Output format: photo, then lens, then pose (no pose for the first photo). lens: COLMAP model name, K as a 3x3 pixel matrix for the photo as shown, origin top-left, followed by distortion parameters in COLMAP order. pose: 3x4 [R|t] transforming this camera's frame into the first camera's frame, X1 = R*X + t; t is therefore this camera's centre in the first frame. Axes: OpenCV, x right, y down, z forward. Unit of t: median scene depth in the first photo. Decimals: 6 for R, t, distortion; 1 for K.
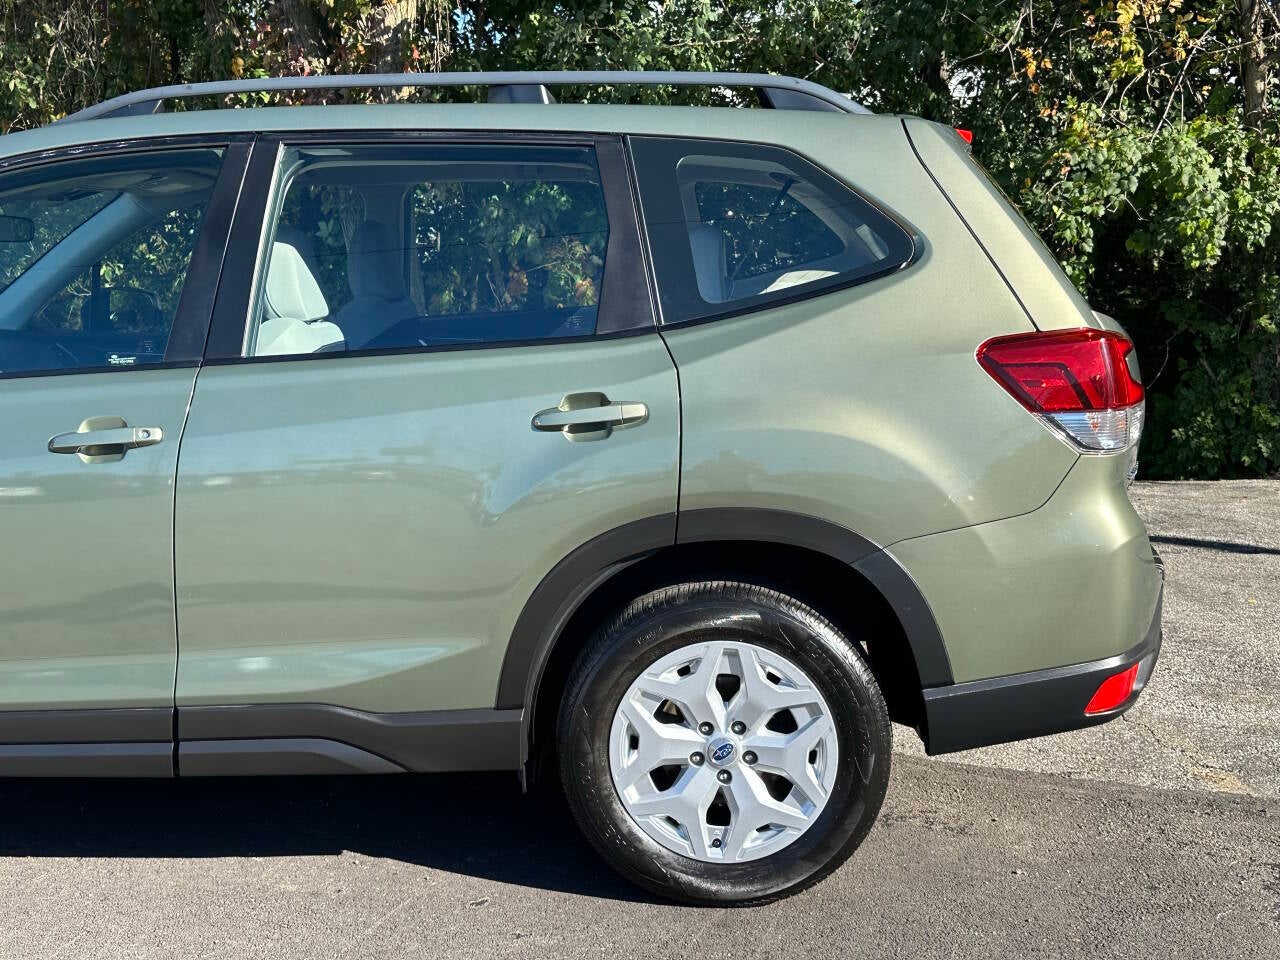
lens RADIAL K [[1547.1, 0, 639.1], [0, 1547.1, 506.2], [0, 0, 1]] dist [0.205306, -0.507347]
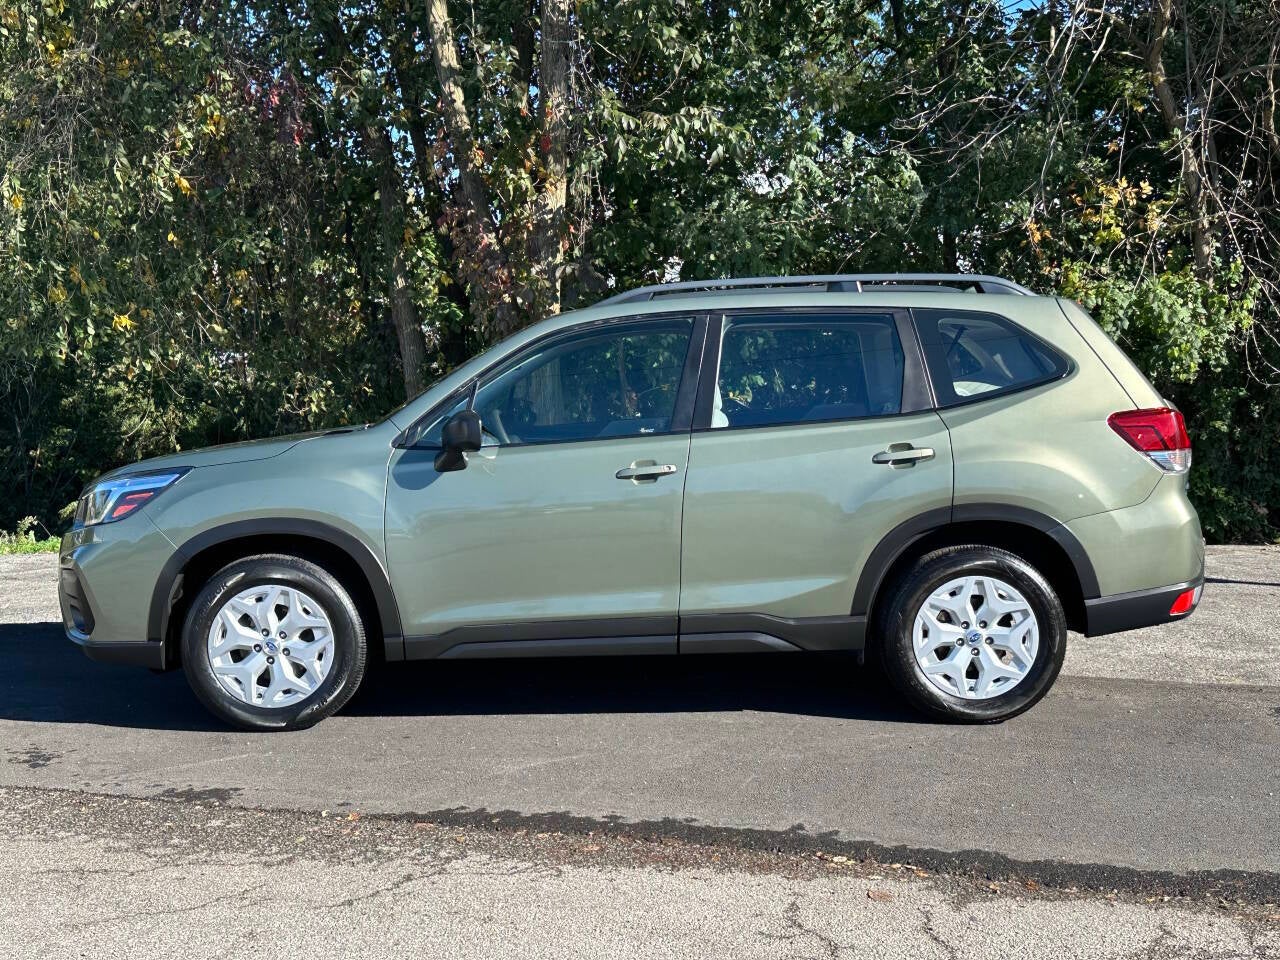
lens RADIAL K [[1547.1, 0, 639.1], [0, 1547.1, 506.2], [0, 0, 1]] dist [0.205306, -0.507347]
pose [[0.999024, -0.011005, 0.042772, -0.420176], [0.014408, 0.996684, -0.080081, 0.145174], [-0.041749, 0.080619, 0.995870, -0.835342]]
